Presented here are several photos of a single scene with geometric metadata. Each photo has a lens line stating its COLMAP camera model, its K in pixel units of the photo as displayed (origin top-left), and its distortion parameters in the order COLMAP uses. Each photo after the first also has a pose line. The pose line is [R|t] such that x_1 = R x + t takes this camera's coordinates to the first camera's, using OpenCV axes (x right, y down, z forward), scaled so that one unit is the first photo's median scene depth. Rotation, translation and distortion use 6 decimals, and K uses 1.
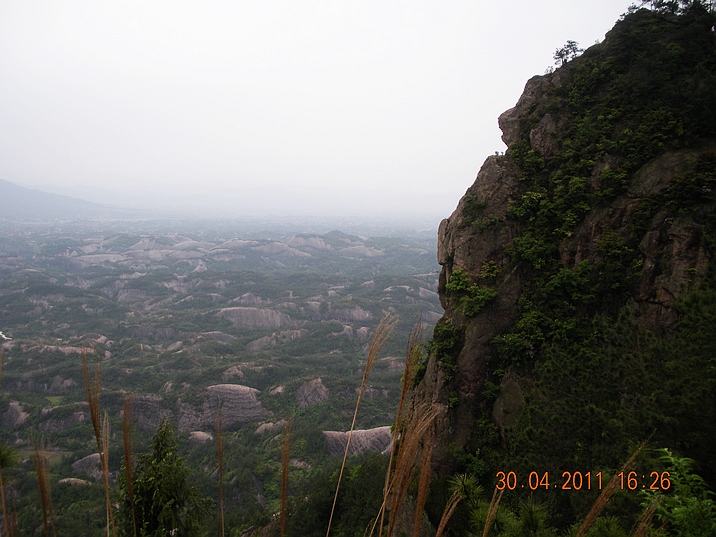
lens RADIAL K [[749.4, 0, 358.0], [0, 749.4, 268.5], [0, 0, 1]] dist [0.013761, -0.003178]
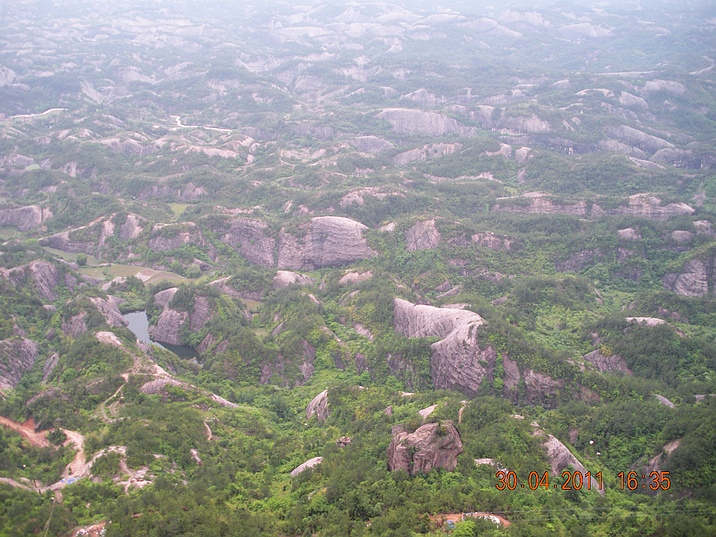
lens RADIAL K [[749.4, 0, 358.0], [0, 749.4, 268.5], [0, 0, 1]] dist [0.013761, -0.003178]
pose [[0.945883, 0.128377, -0.298035, 0.103592], [-0.028981, 0.948169, 0.316441, -0.059687], [0.323212, -0.290679, 0.900578, 0.109999]]
